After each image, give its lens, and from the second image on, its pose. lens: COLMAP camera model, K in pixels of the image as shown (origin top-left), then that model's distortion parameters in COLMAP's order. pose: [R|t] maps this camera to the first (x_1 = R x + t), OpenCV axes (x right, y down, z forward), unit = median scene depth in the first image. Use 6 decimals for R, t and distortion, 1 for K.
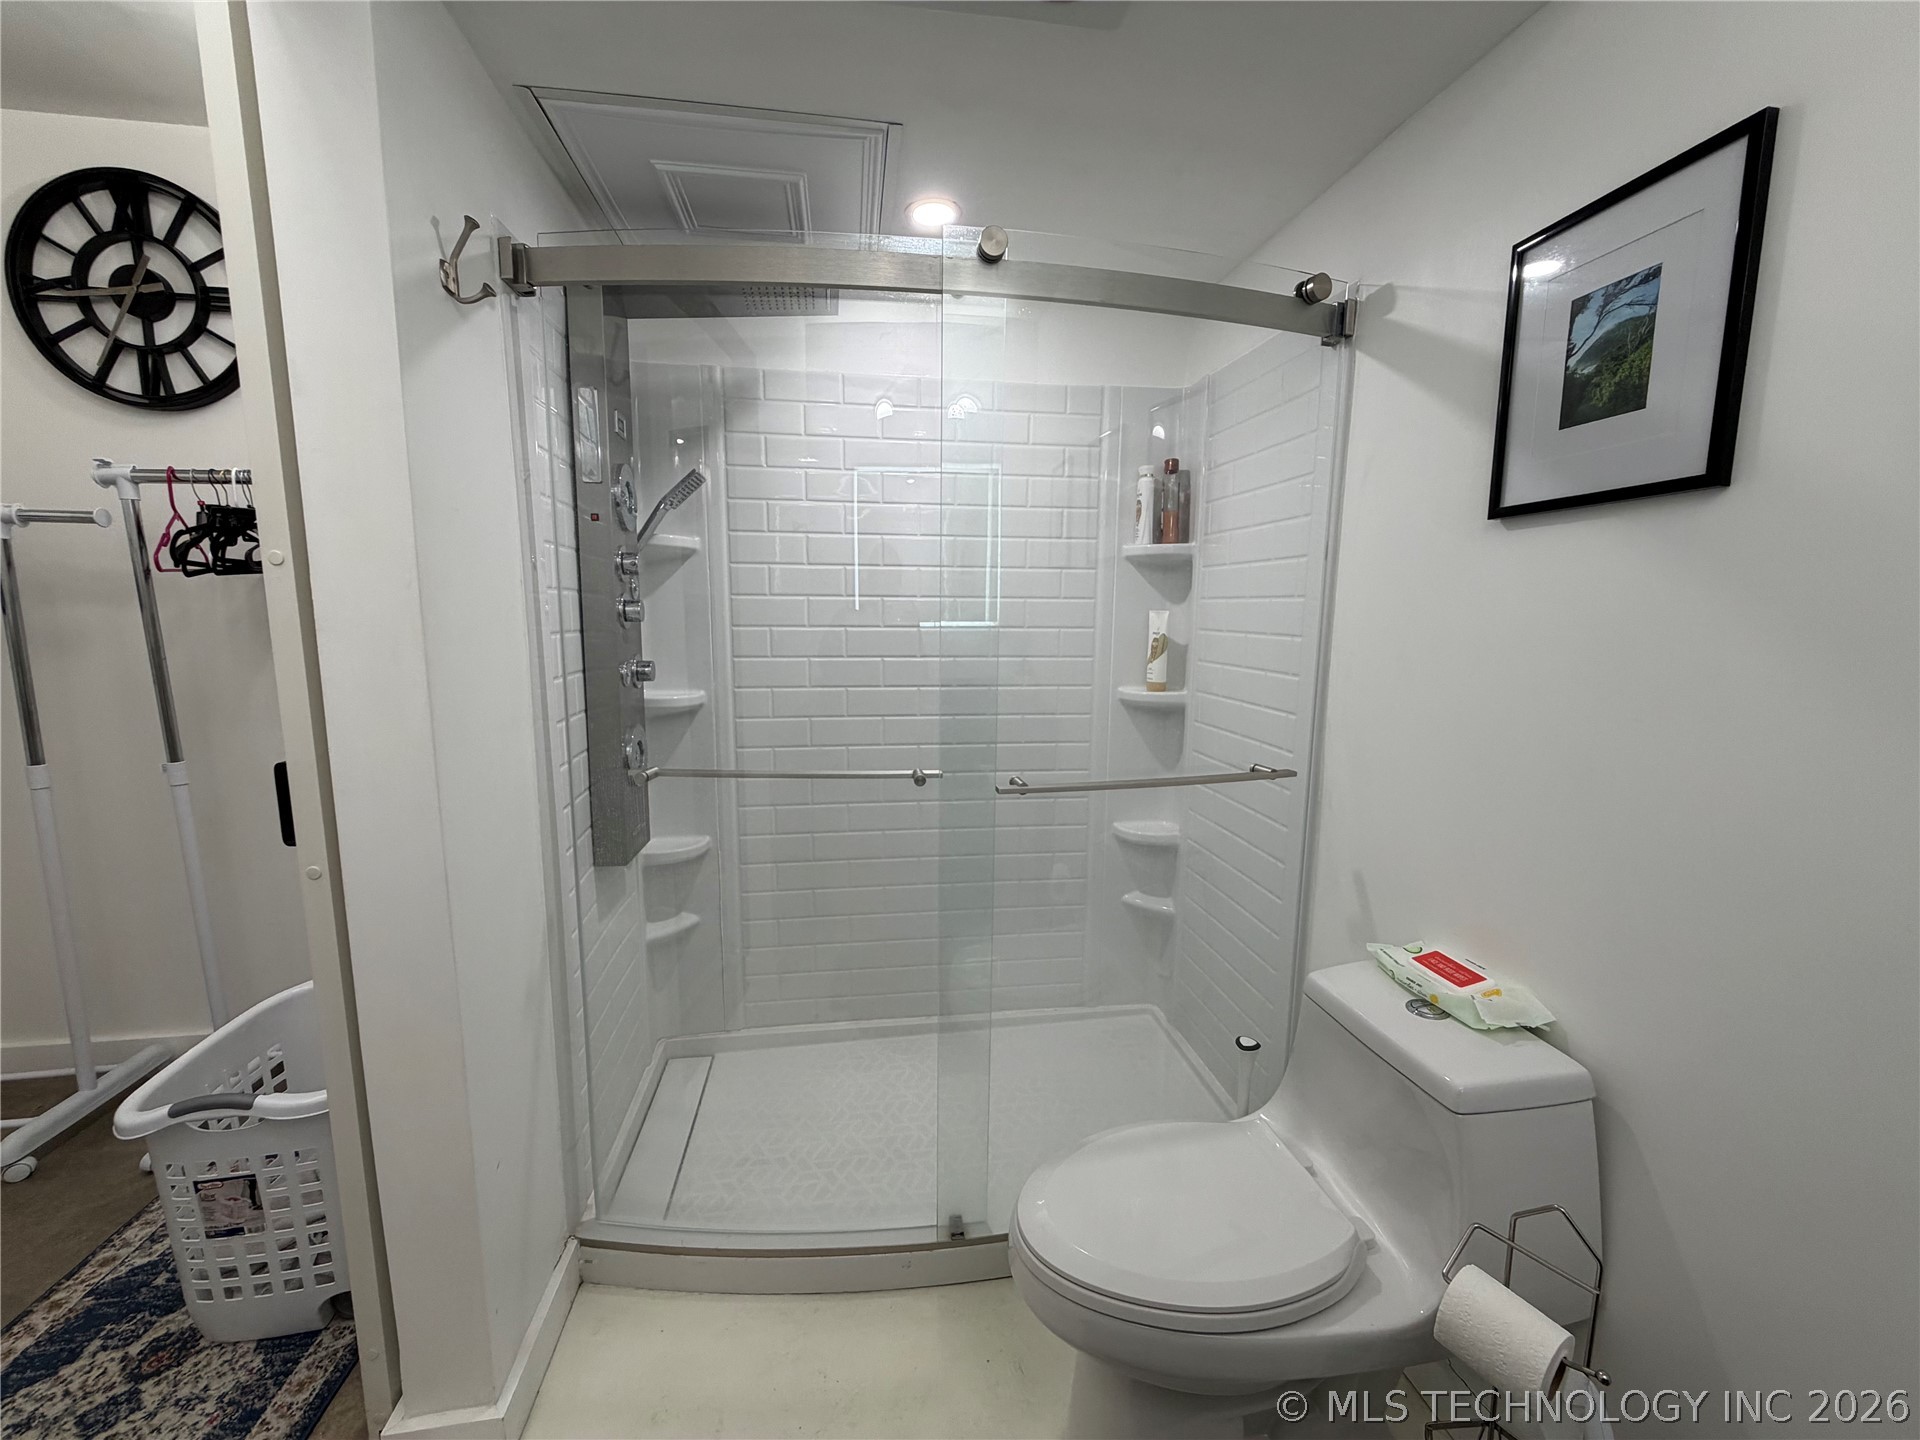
lens RADIAL K [[766.0, 0, 955.8], [0, 766.0, 720.1], [0, 0, 1]] dist [-0.000805, 0.000149]
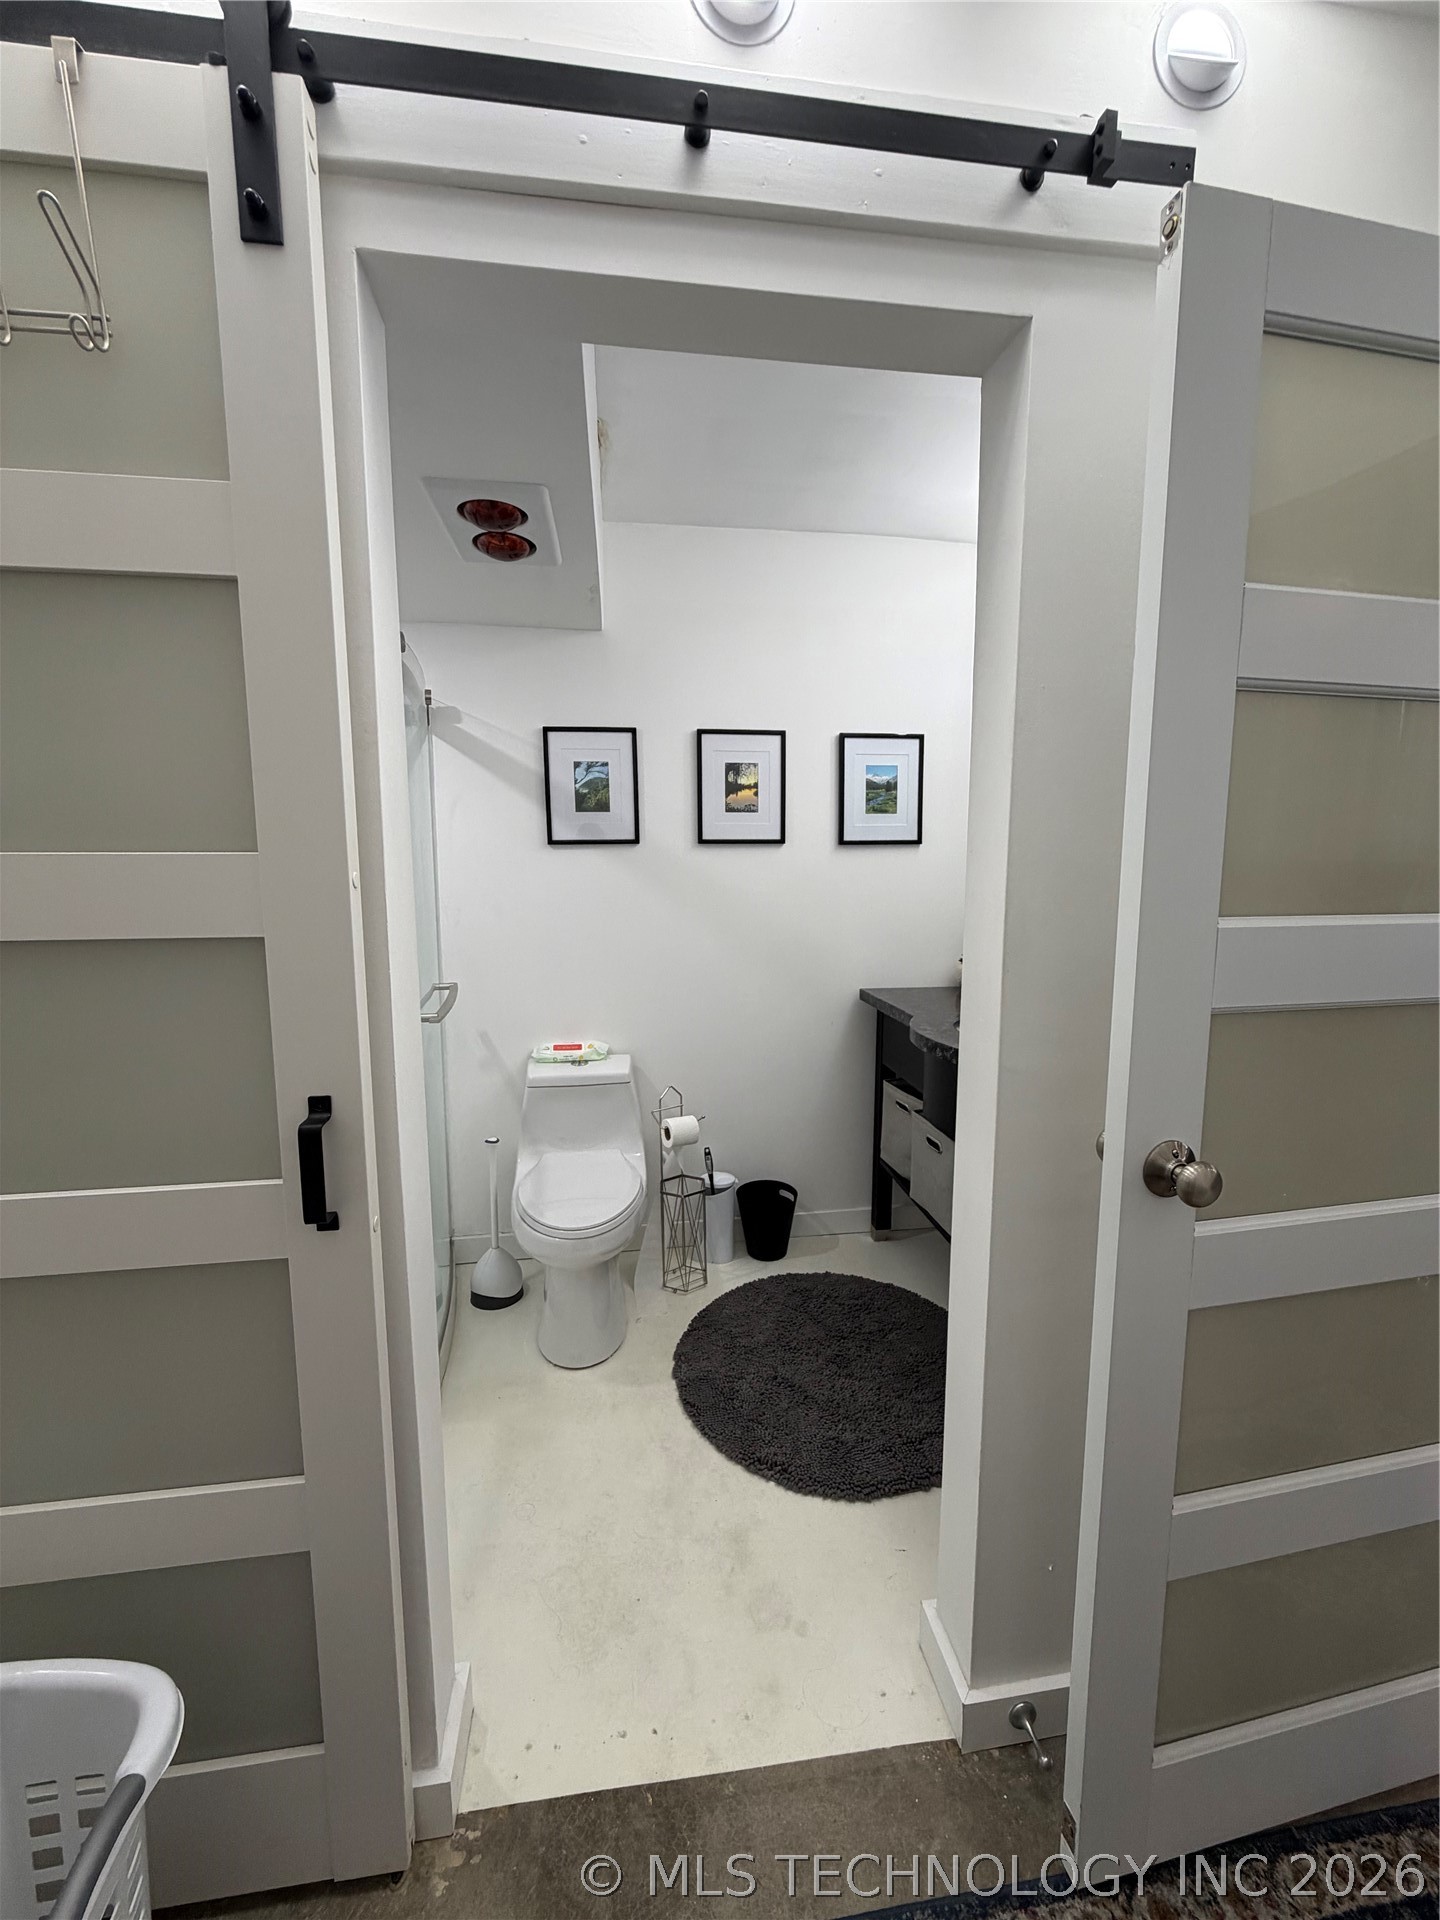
lens RADIAL K [[762.5, 0, 694.2], [0, 762.5, 965.6], [0, 0, 1]] dist [0.000455, 0.000037]
pose [[0.038161, -0.123375, 0.991626, -1.166986], [0.148088, 0.982090, 0.116490, -0.084291], [-0.988238, 0.142403, 0.055748, 0.383671]]
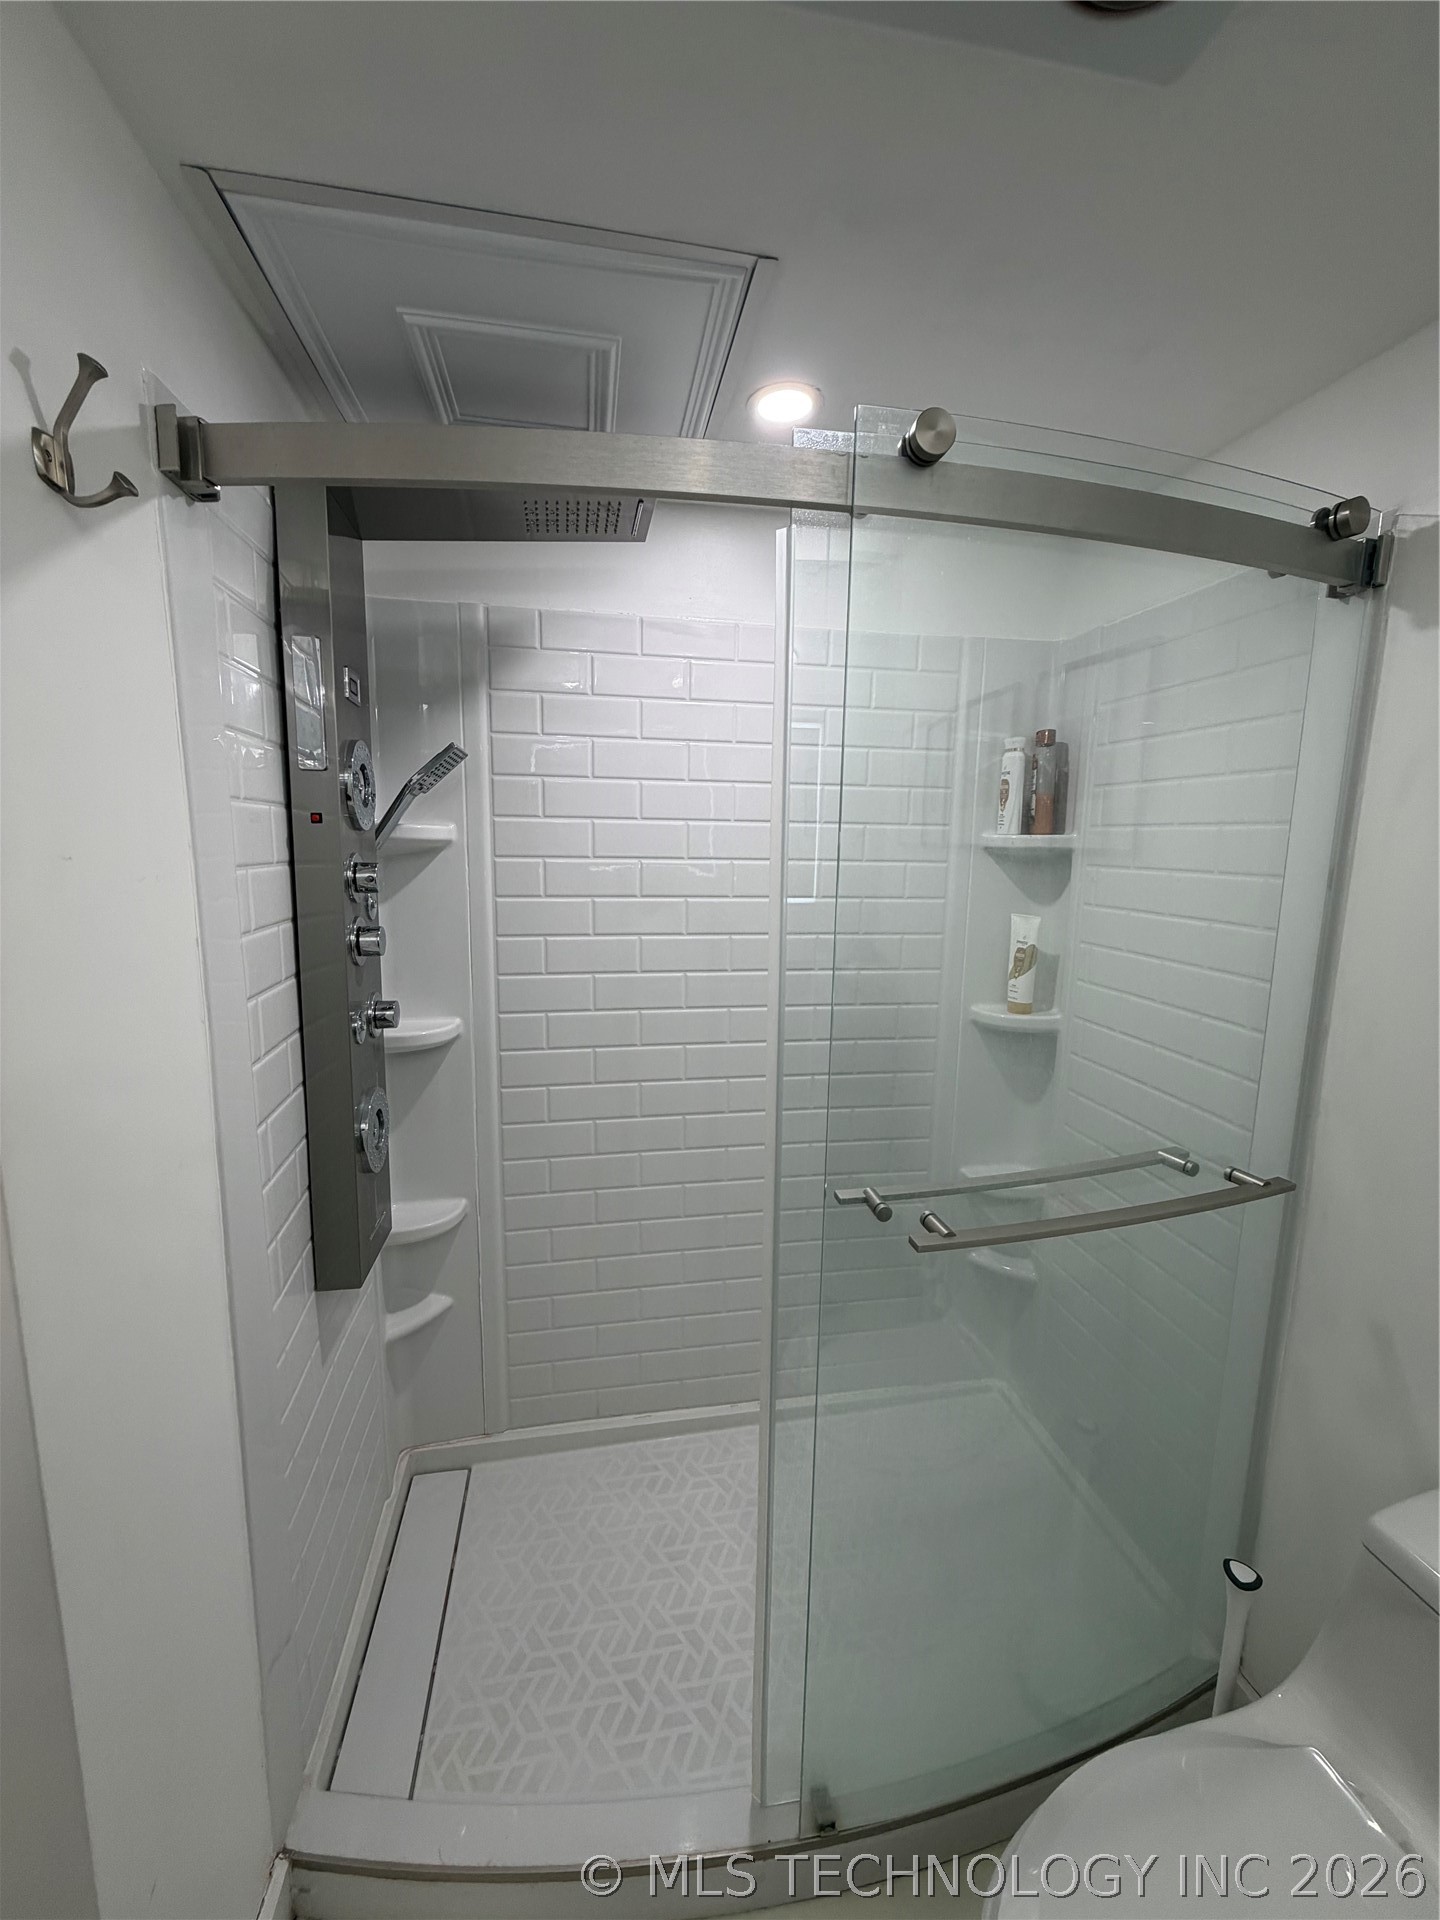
lens RADIAL K [[768.5, 0, 719.4], [0, 768.5, 956.1], [0, 0, 1]] dist [0.000511, 0.000364]
pose [[0.999417, 0.003191, 0.033994, -0.125741], [-0.003376, 0.999980, 0.005368, -0.148672], [-0.033977, -0.005480, 0.999408, 0.284984]]
